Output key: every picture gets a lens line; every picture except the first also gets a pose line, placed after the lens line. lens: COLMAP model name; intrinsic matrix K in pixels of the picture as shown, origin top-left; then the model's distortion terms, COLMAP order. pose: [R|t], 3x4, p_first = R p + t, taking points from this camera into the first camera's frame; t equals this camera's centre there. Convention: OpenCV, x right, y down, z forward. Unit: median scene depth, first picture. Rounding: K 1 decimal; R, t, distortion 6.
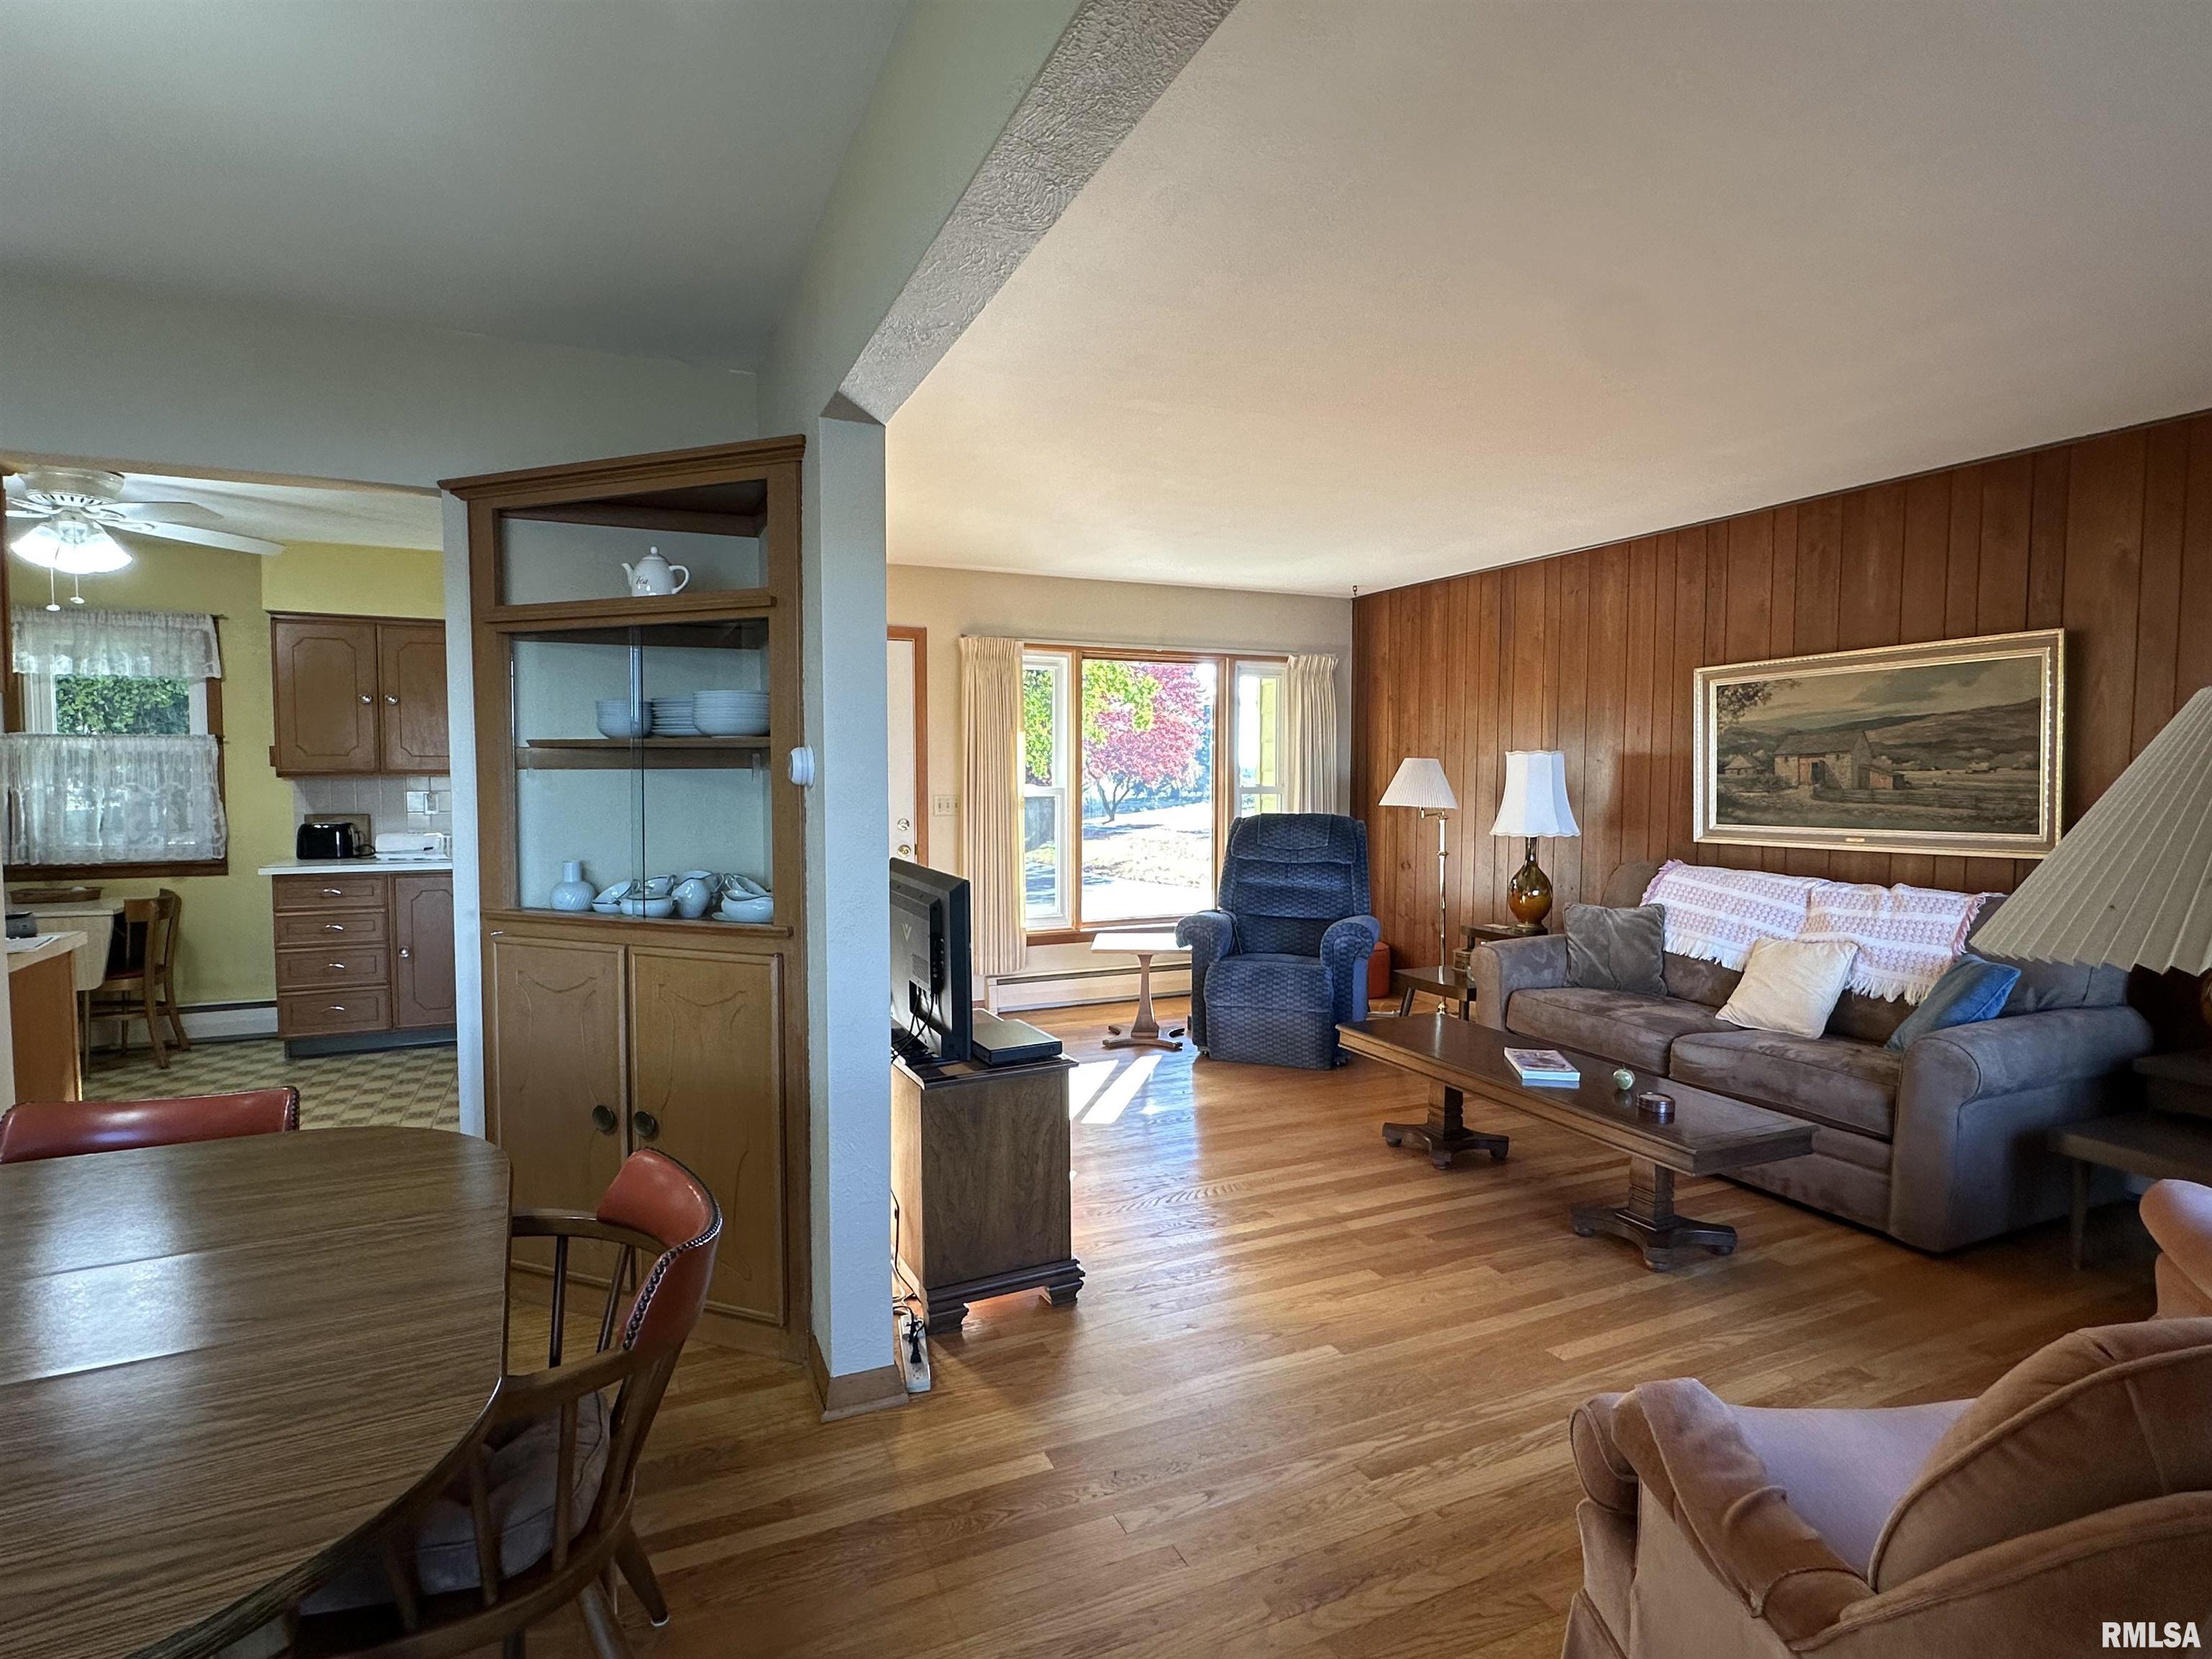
lens RADIAL K [[1127.3, 0, 1108.3], [0, 1127.3, 824.7], [0, 0, 1]] dist [-0.010995, -0.000473]
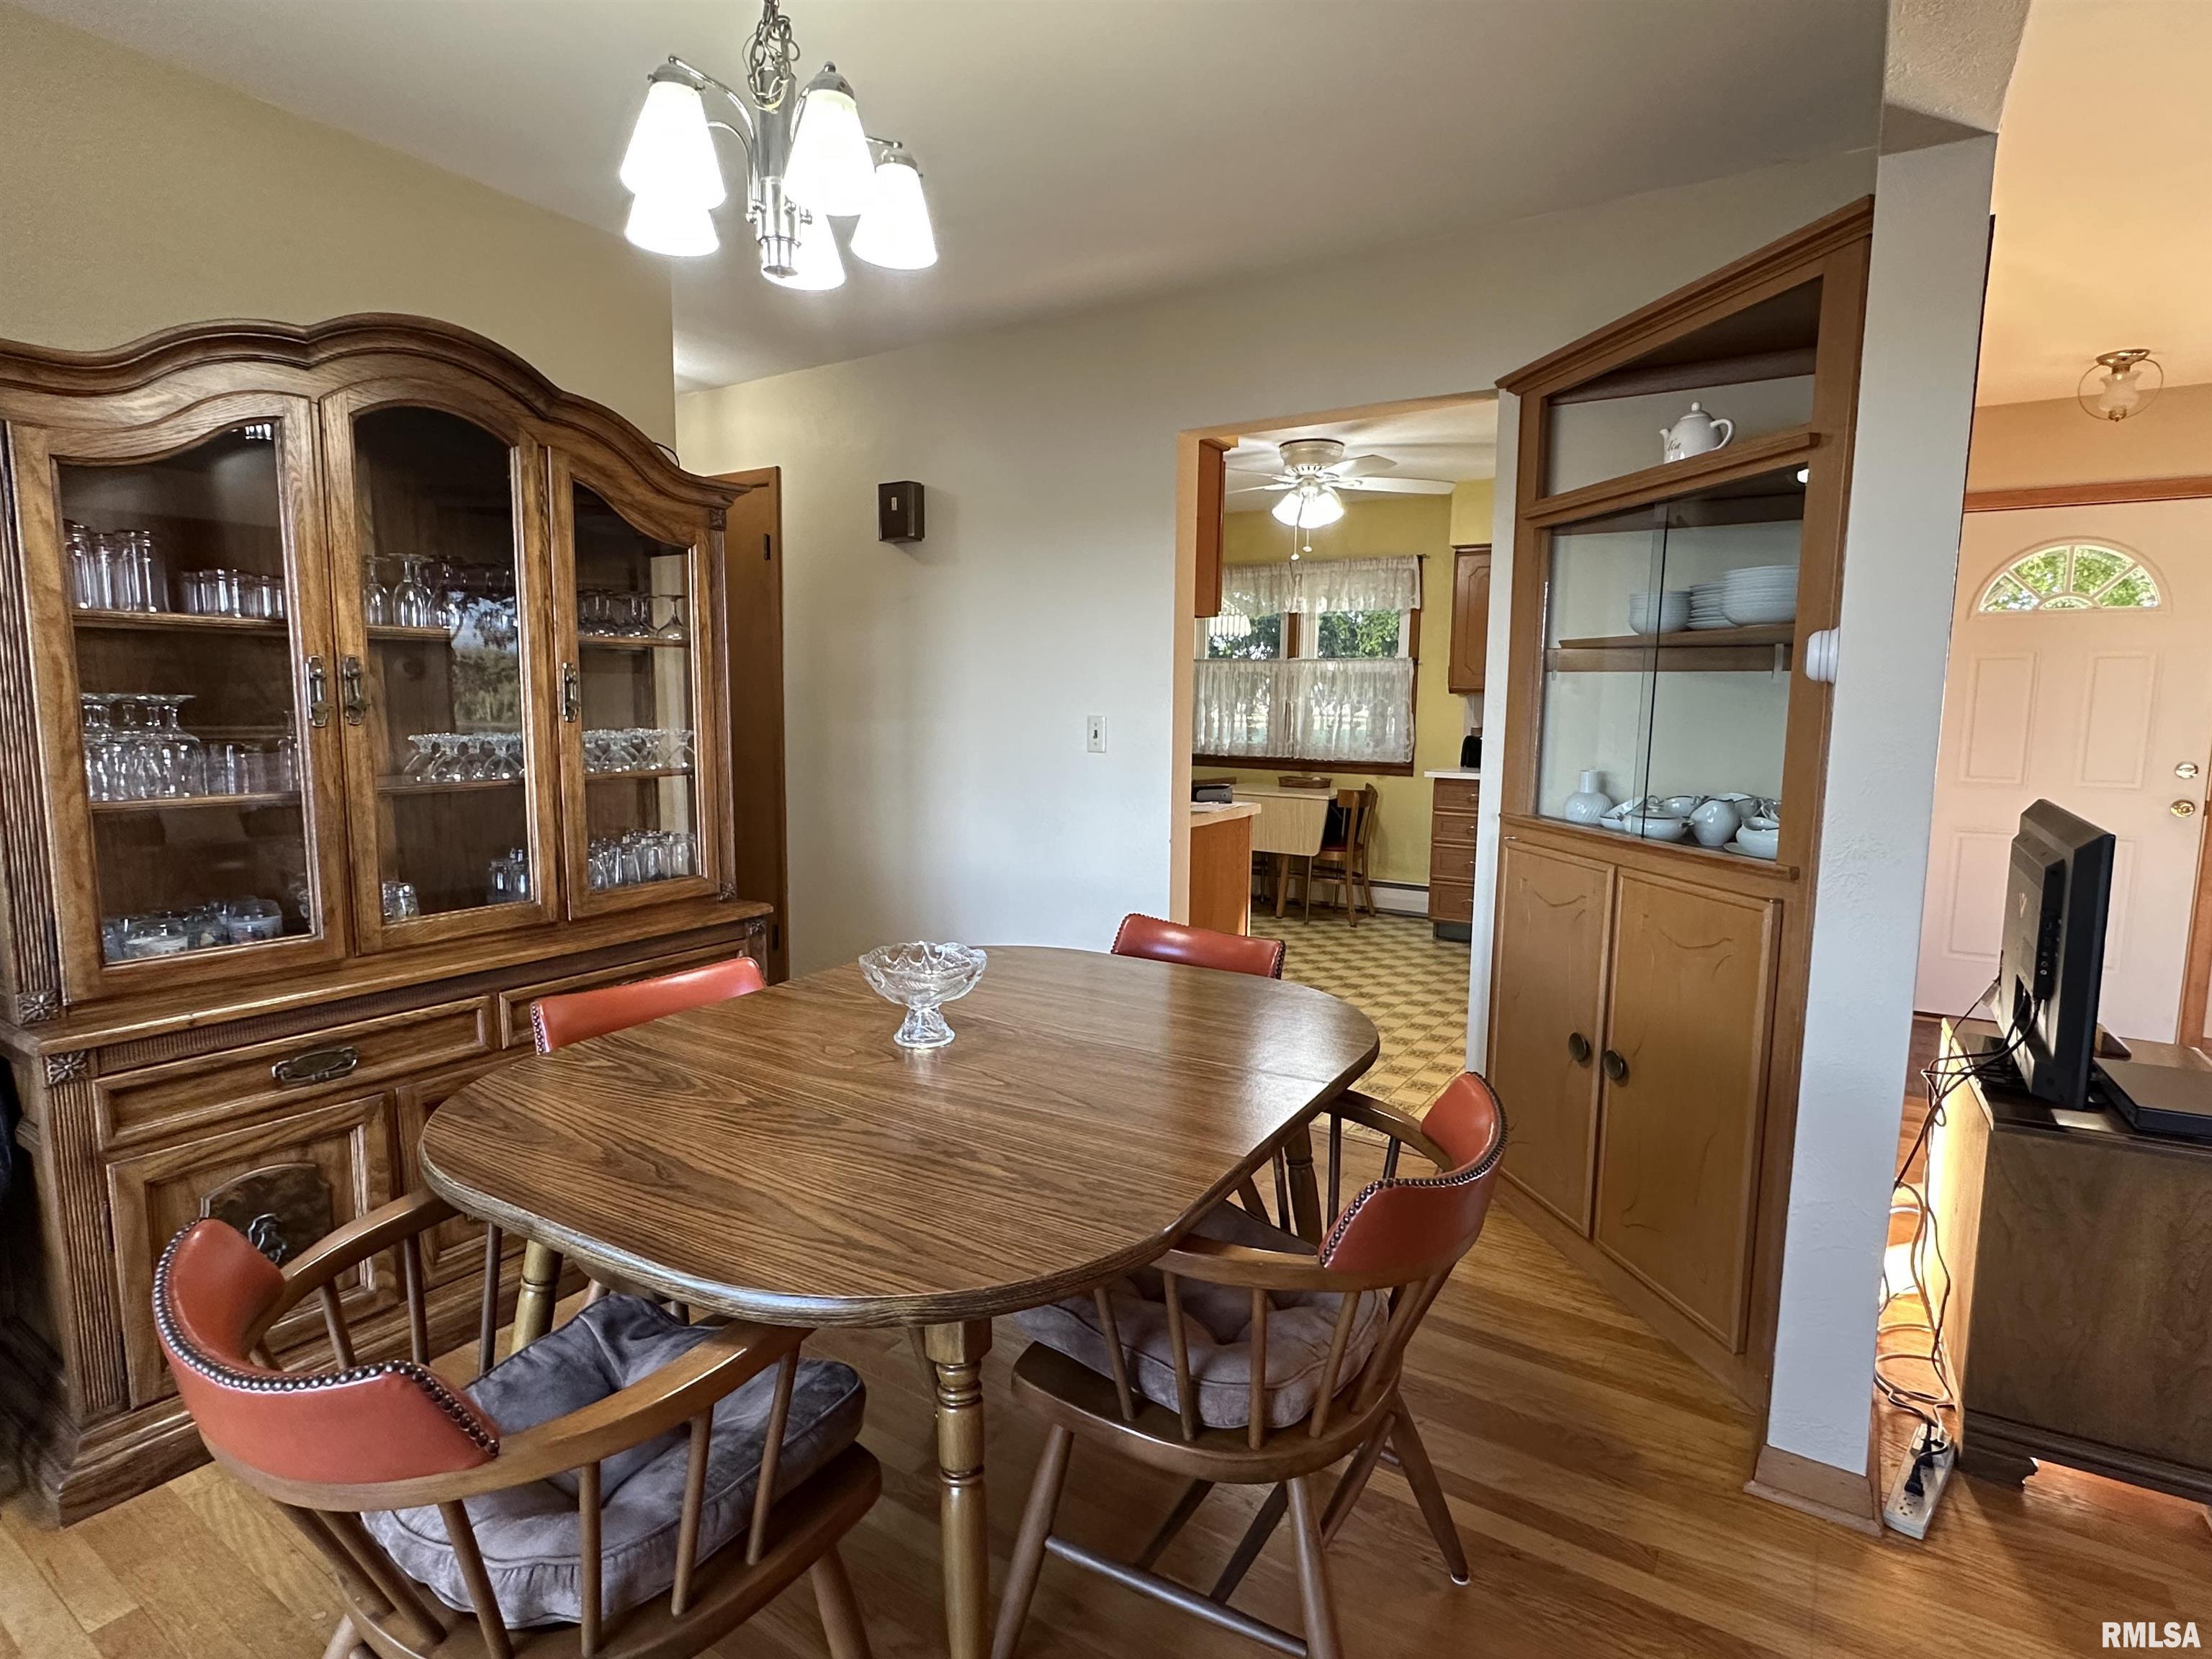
lens RADIAL K [[1127.3, 0, 1097.8], [0, 1127.3, 829.2], [0, 0, 1]] dist [-0.010995, -0.000473]
pose [[0.527155, 0.105441, -0.843202, 0.097307], [-0.052671, 0.994418, 0.091421, 0.017130], [0.848135, -0.003781, 0.529767, 0.161508]]
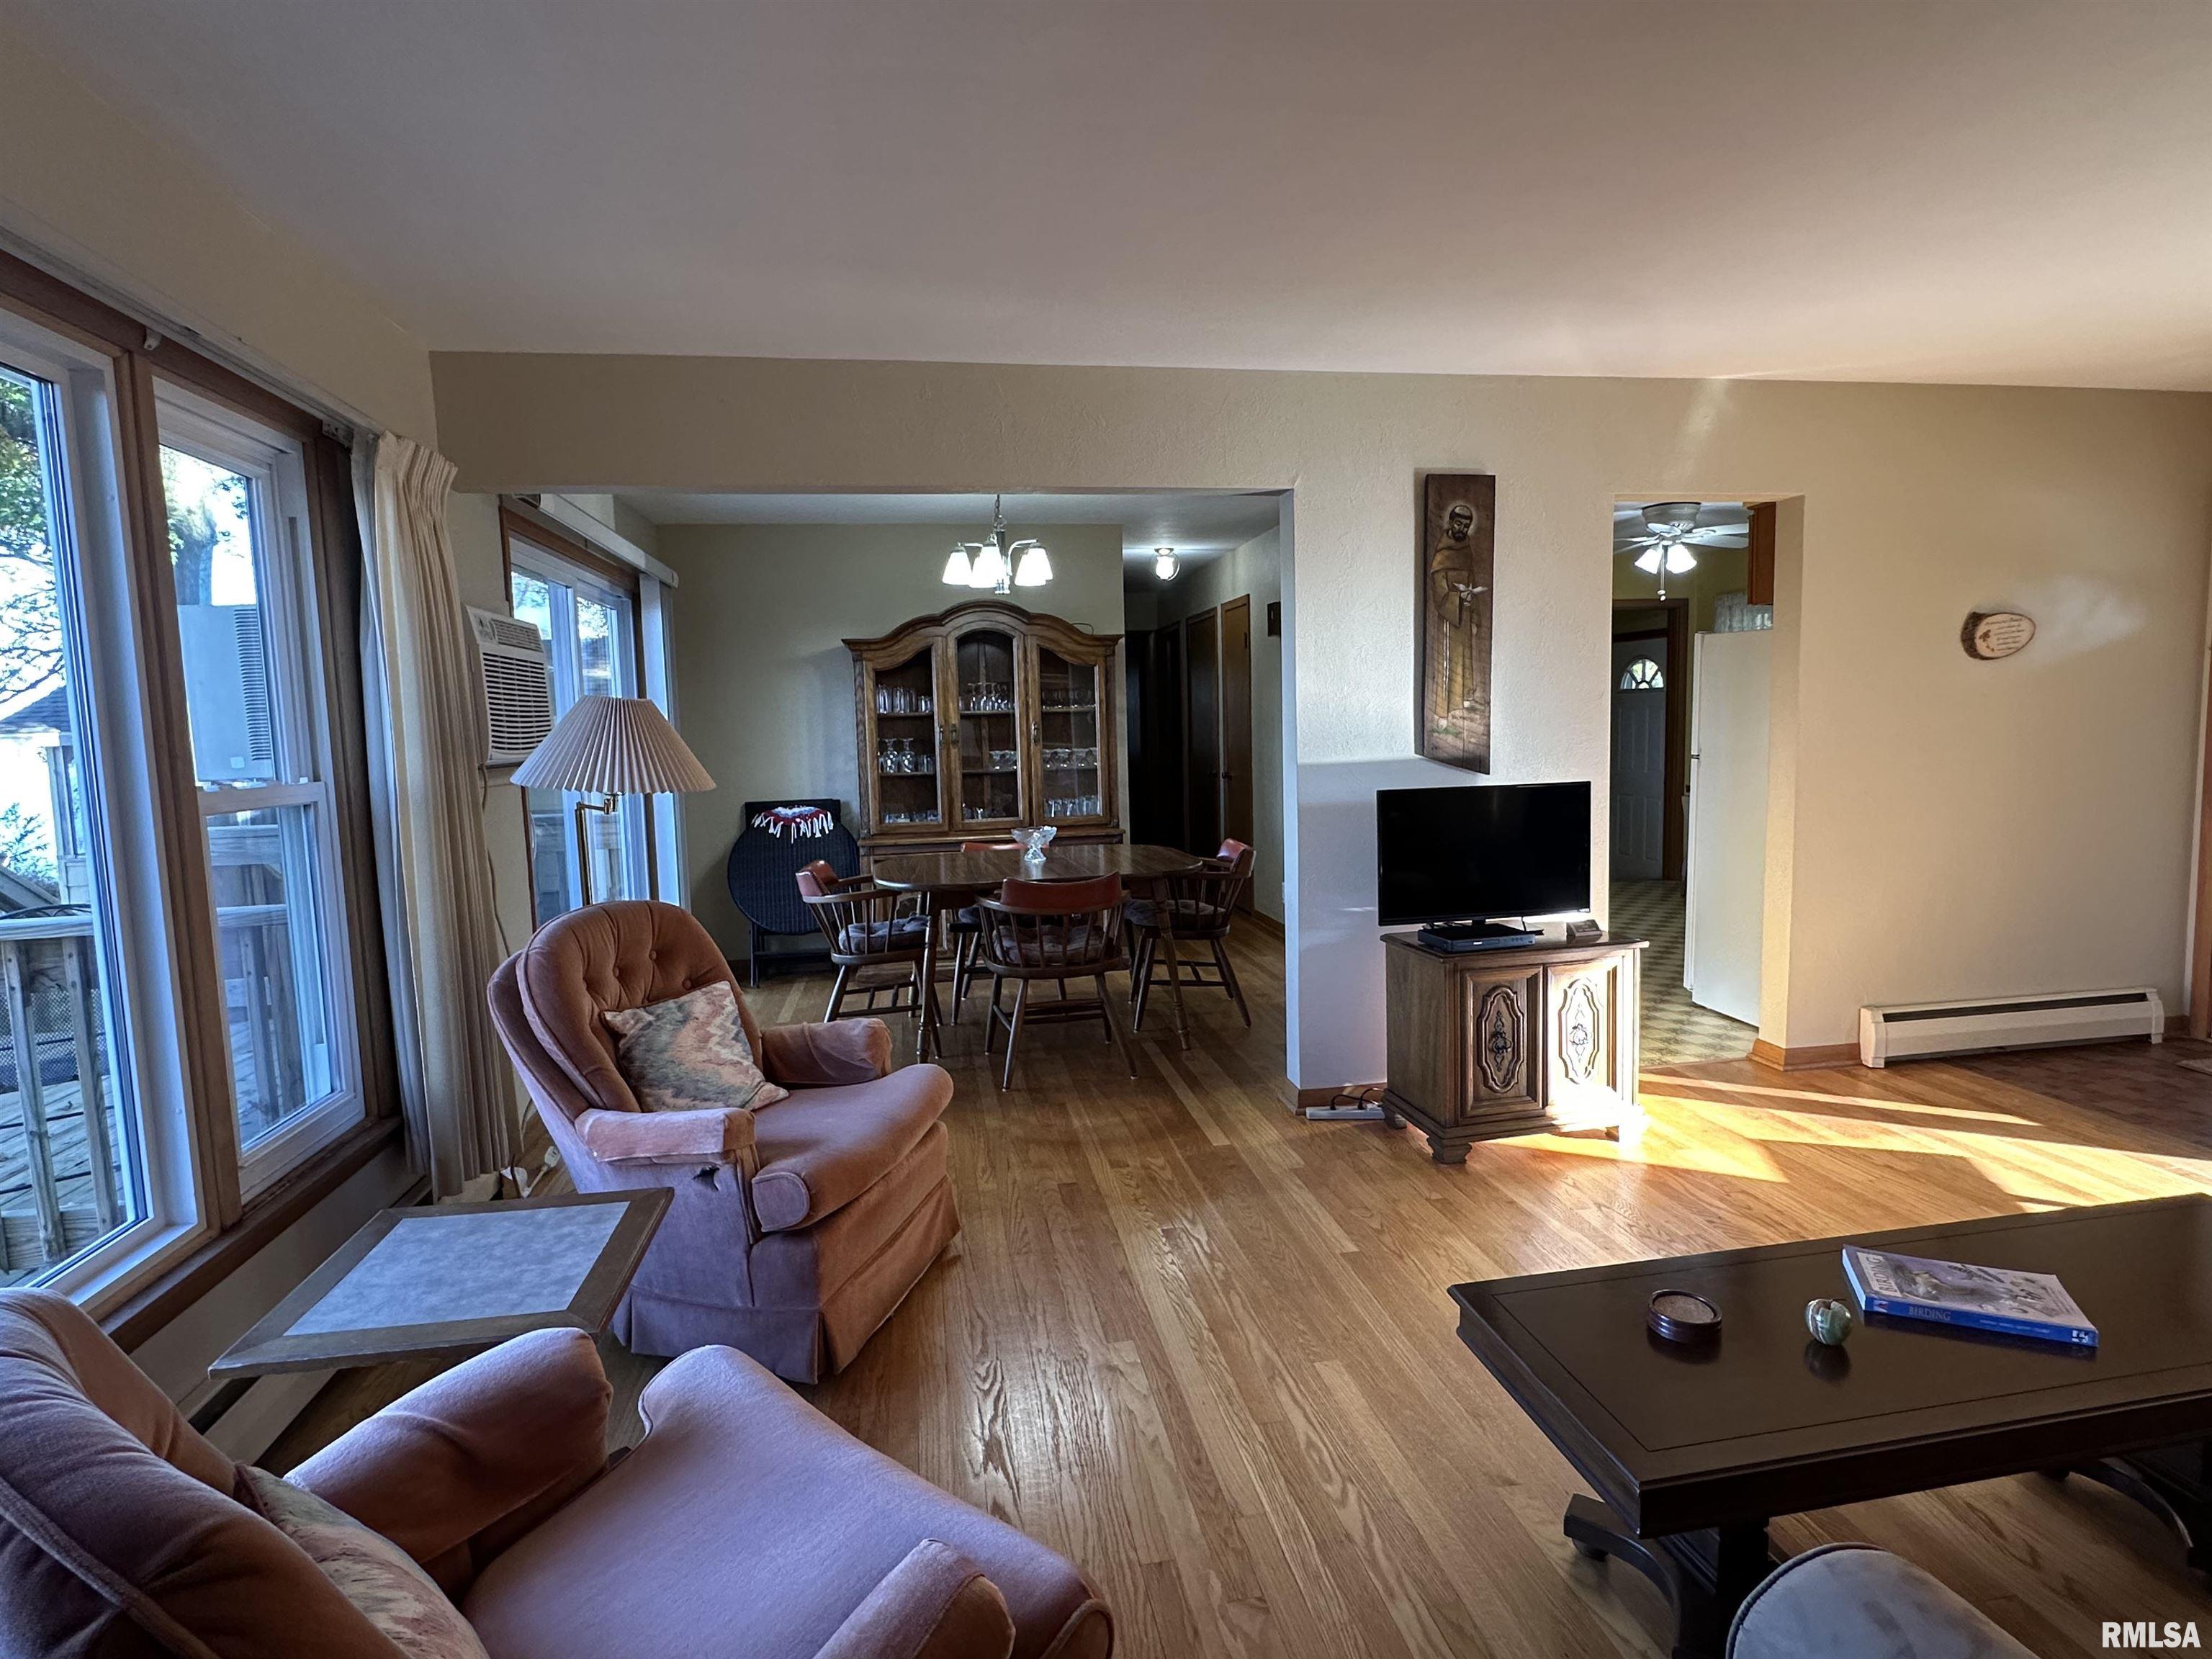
lens RADIAL K [[1127.3, 0, 1102.3], [0, 1127.3, 825.3], [0, 0, 1]] dist [-0.010995, -0.000473]
pose [[-0.259817, 0.095474, -0.960927, 1.152338], [-0.020702, 0.994321, 0.104389, -0.038029], [0.965436, 0.047015, -0.256365, 0.942352]]
